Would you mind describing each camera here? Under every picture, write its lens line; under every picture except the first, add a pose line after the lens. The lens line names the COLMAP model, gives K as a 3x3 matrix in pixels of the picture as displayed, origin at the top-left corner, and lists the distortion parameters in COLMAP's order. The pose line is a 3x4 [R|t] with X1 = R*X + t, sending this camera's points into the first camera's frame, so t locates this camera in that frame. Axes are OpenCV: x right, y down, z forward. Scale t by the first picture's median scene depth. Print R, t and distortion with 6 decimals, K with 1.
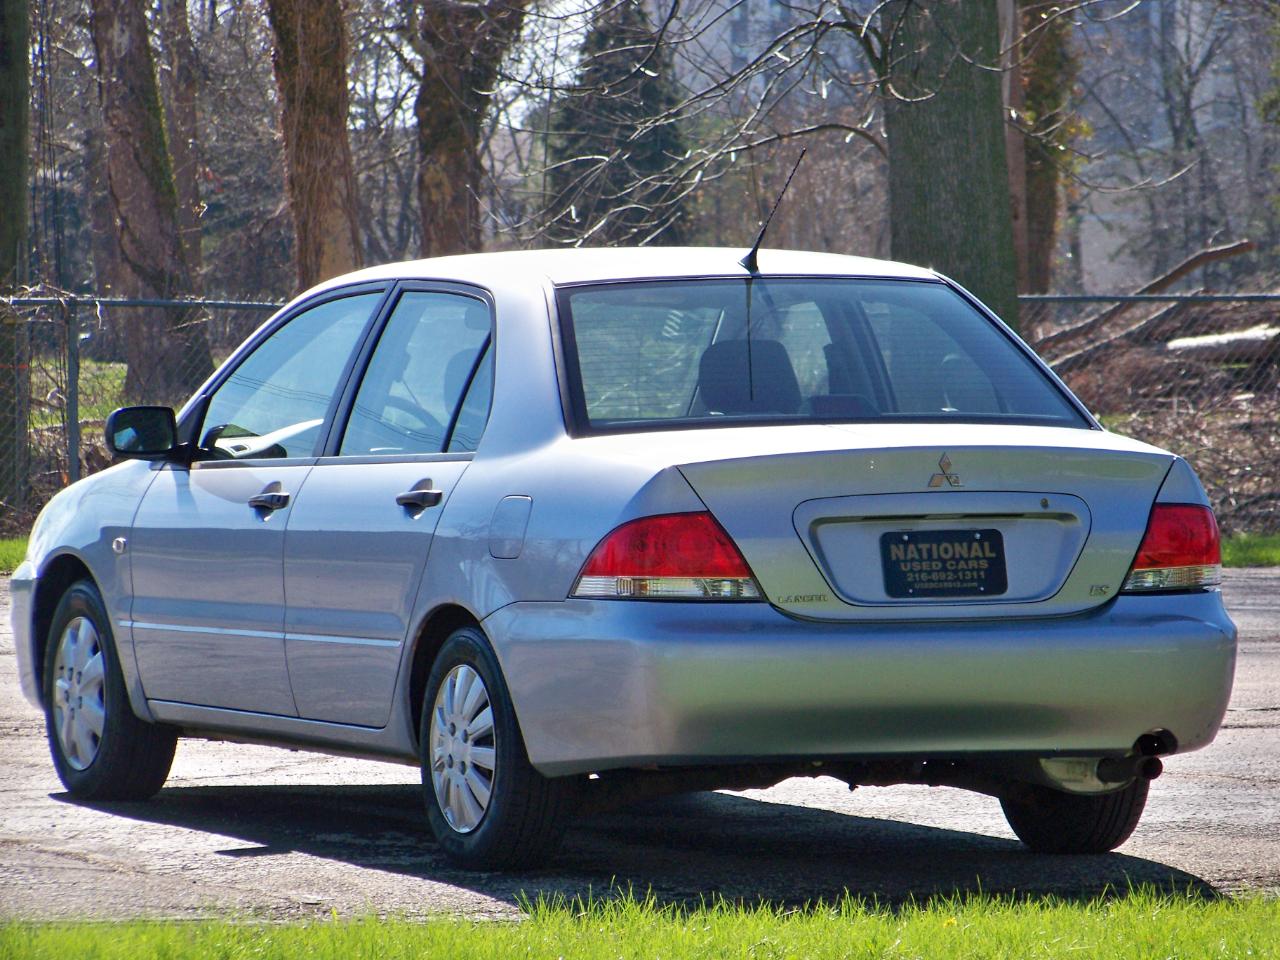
lens RADIAL K [[3840.0, 0, 640.0], [0, 3840.0, 480.0], [0, 0, 1]] dist [-0.120602, -0.039049]
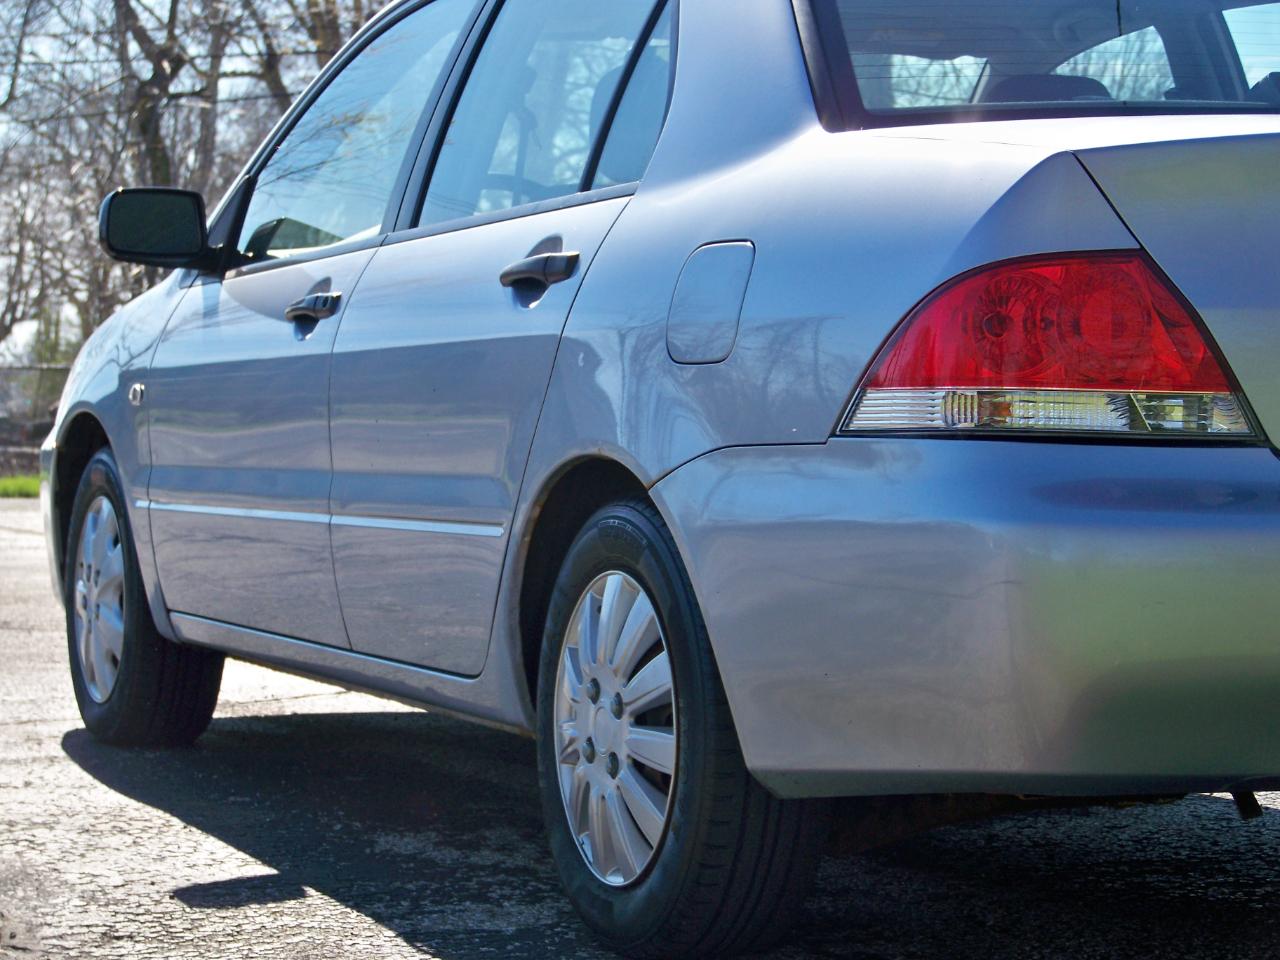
lens RADIAL K [[3365.5, 0, 638.5], [0, 3365.5, 401.6], [0, 0, 1]] dist [-0.126188, 0.784410]
pose [[0.999169, 0.007925, -0.039982, -0.024146], [-0.007905, 0.999969, 0.000664, 0.024114], [0.039986, -0.000347, 0.999200, 0.528764]]
